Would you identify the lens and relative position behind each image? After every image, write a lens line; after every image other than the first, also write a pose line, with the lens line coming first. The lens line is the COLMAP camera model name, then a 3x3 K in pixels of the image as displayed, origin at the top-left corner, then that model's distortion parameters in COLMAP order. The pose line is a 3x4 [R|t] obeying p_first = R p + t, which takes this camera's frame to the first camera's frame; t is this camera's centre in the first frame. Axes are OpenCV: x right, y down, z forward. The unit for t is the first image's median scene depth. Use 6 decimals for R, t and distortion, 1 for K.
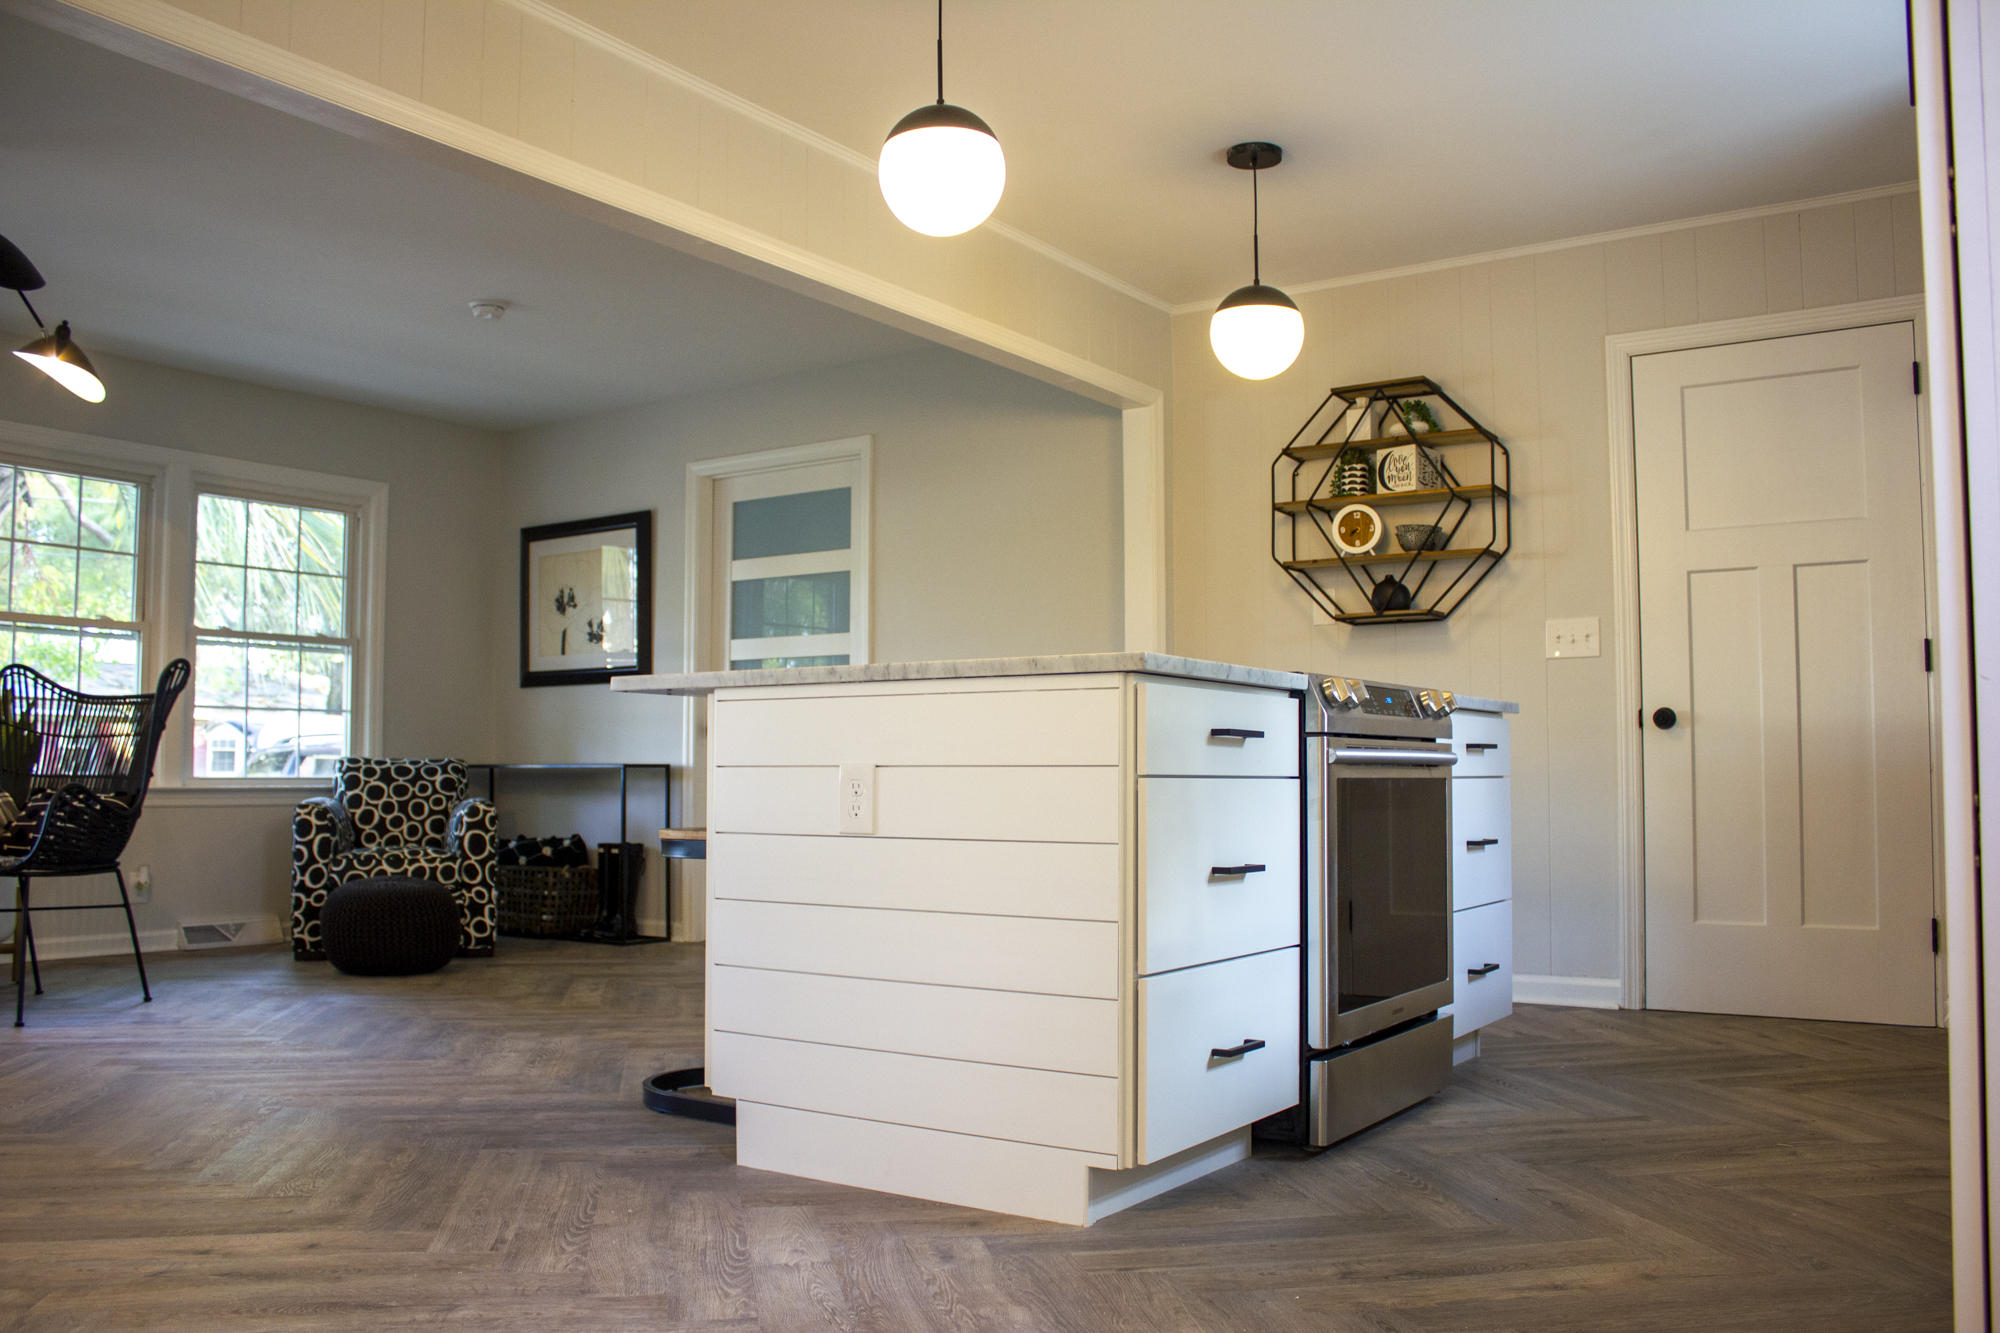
lens RADIAL K [[1666.7, 0, 1008.0], [0, 1666.7, 688.8], [0, 0, 1]] dist [-0.172938, 0.156840]
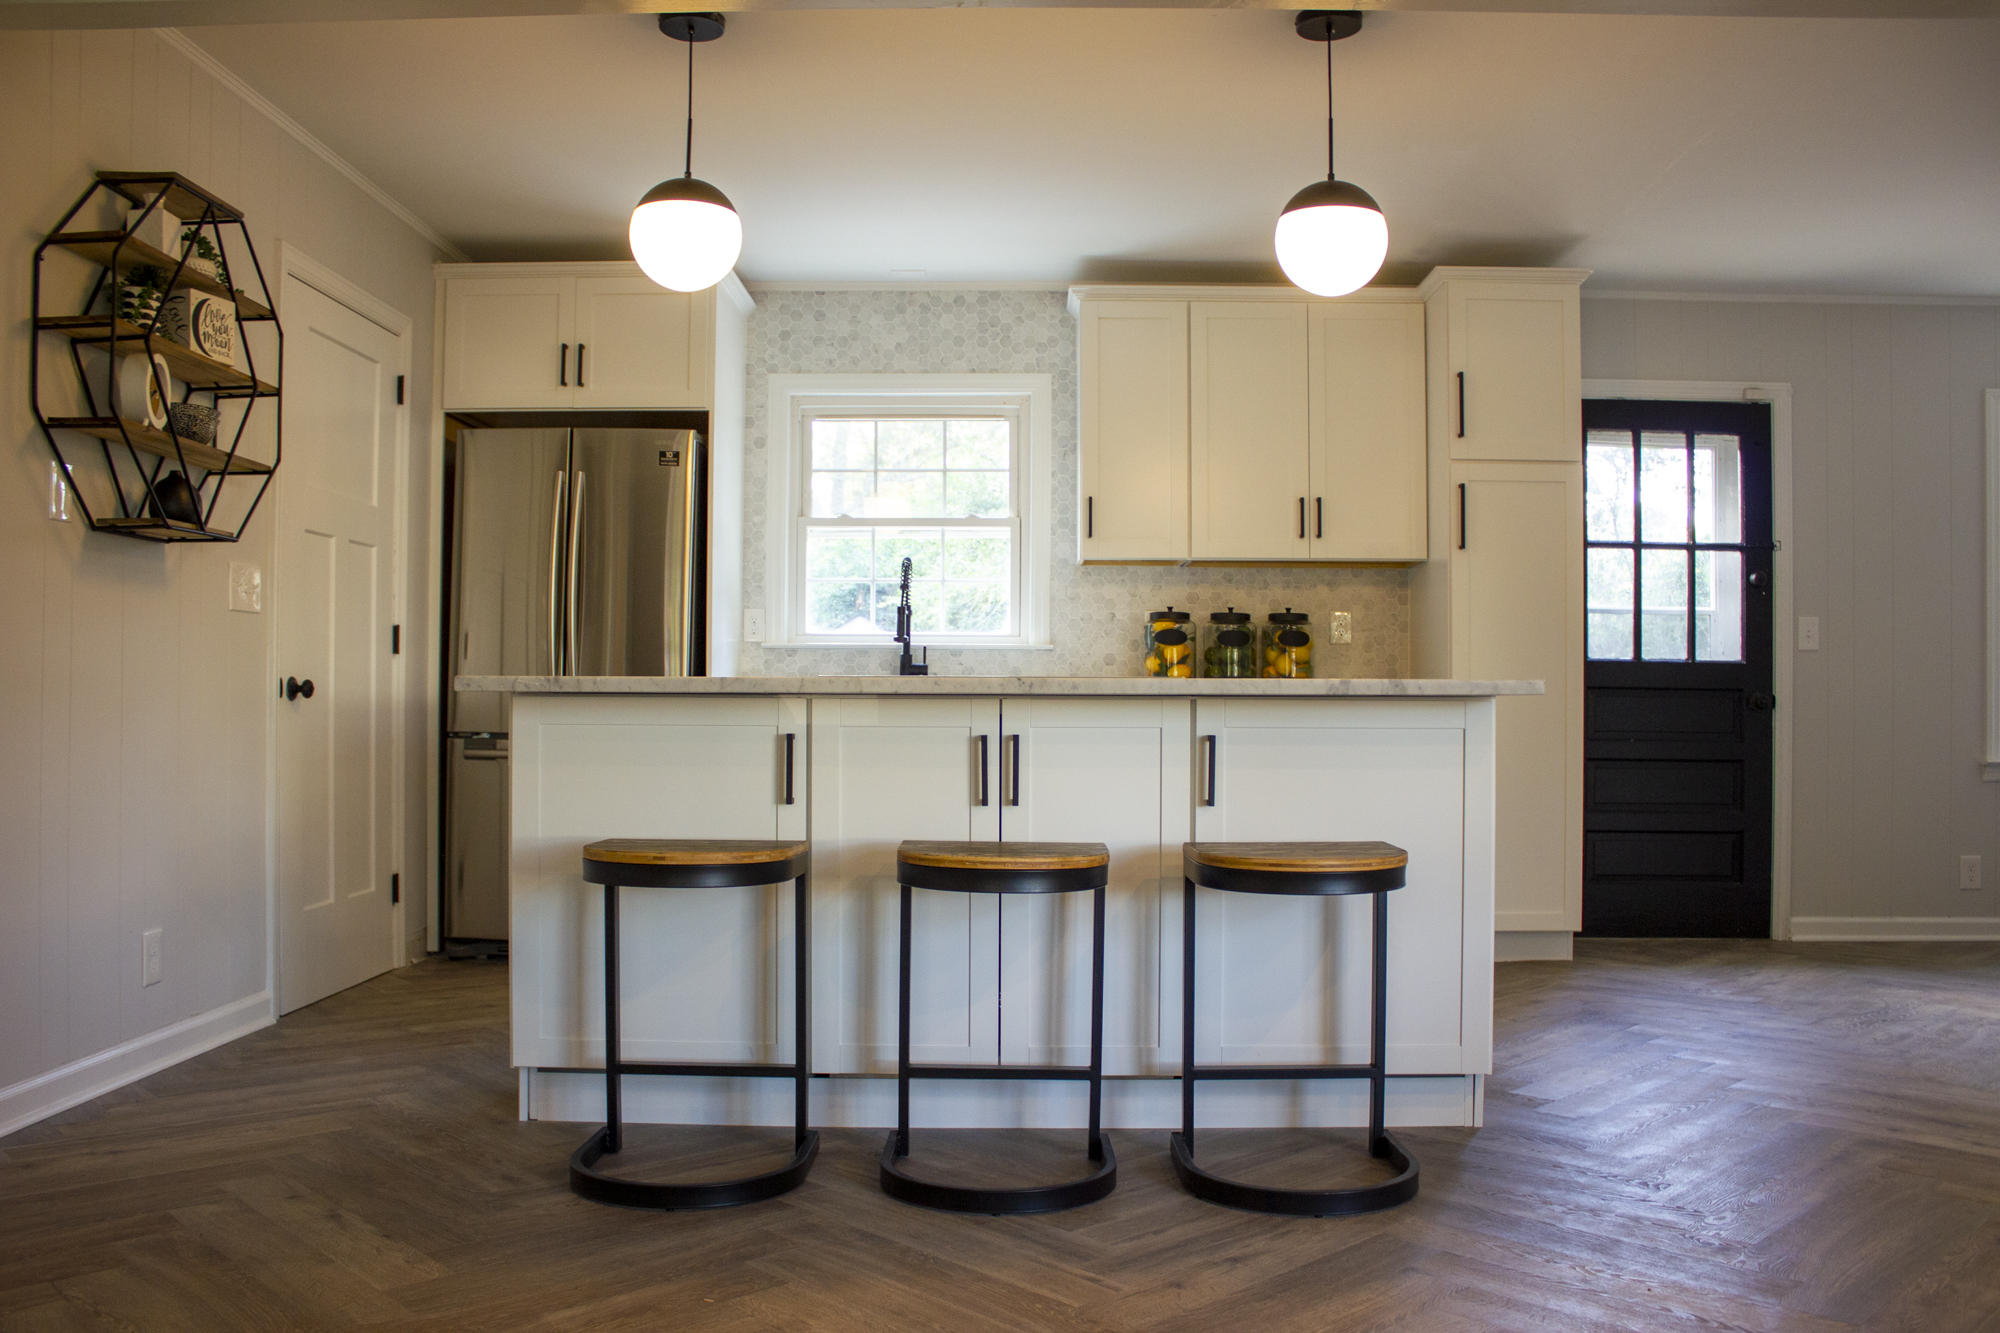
lens RADIAL K [[1666.7, 0, 1008.0], [0, 1666.7, 688.8], [0, 0, 1]] dist [-0.172938, 0.156840]
pose [[-0.549540, 0.003276, 0.835461, -0.498253], [-0.051749, 0.997939, -0.037952, 0.027978], [-0.833863, -0.064090, -0.548237, 1.031528]]
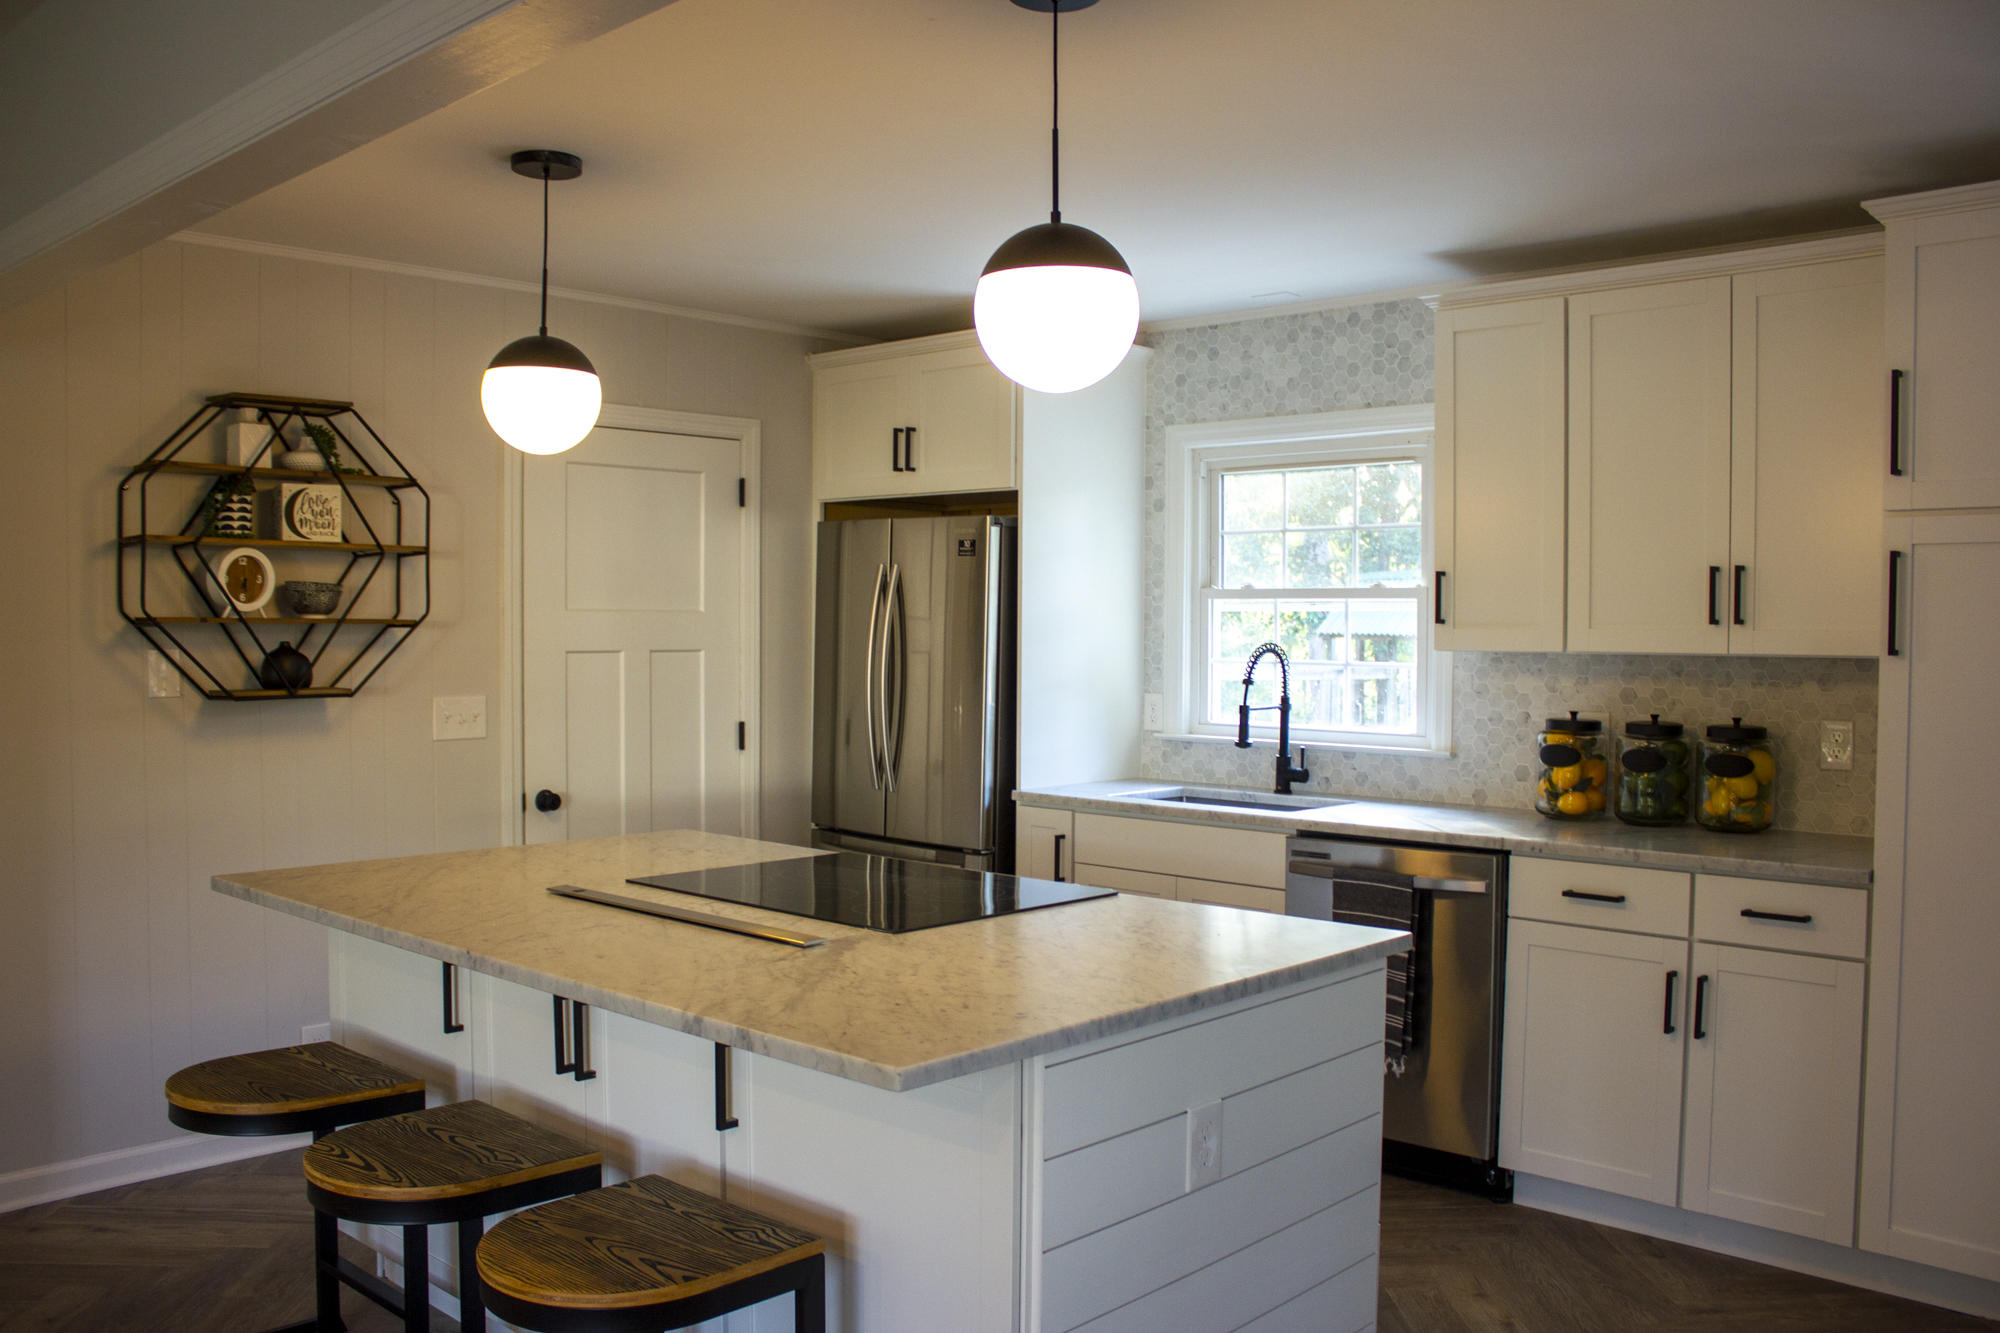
lens RADIAL K [[1666.7, 0, 1008.0], [0, 1666.7, 688.8], [0, 0, 1]] dist [-0.172938, 0.156840]
pose [[0.152151, -0.038076, 0.987624, -0.470718], [-0.060536, 0.997023, 0.047764, -0.100800], [-0.986502, -0.067054, 0.149393, 0.517195]]
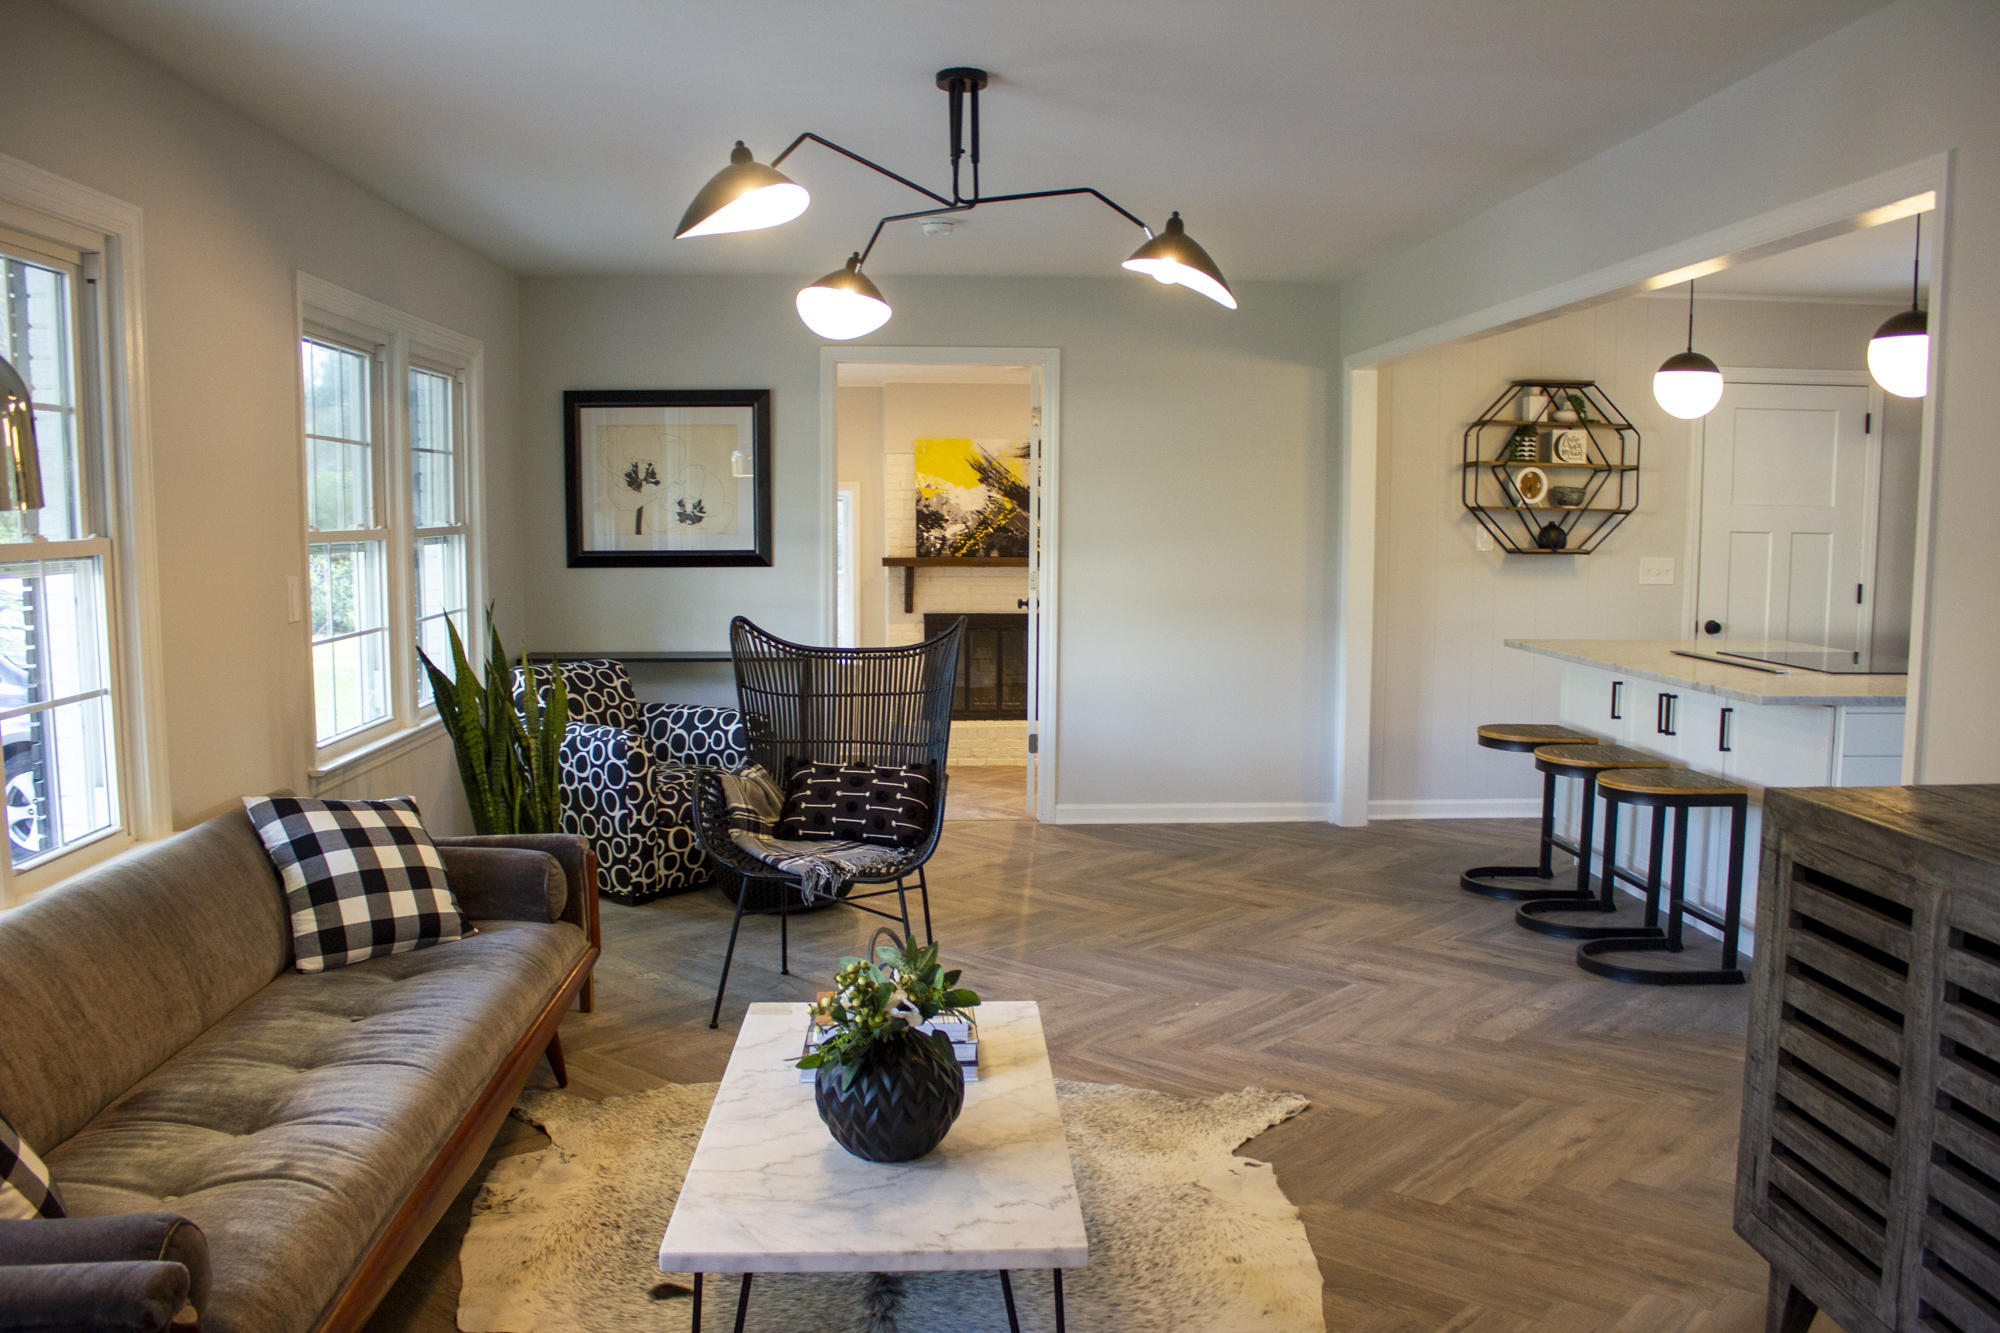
lens RADIAL K [[1666.7, 0, 1008.0], [0, 1666.7, 688.8], [0, 0, 1]] dist [-0.172938, 0.156840]
pose [[0.793856, -0.060978, 0.605041, -0.930553], [-0.038417, 0.987943, 0.149974, -0.113782], [-0.606891, -0.142301, 0.781942, 0.179264]]
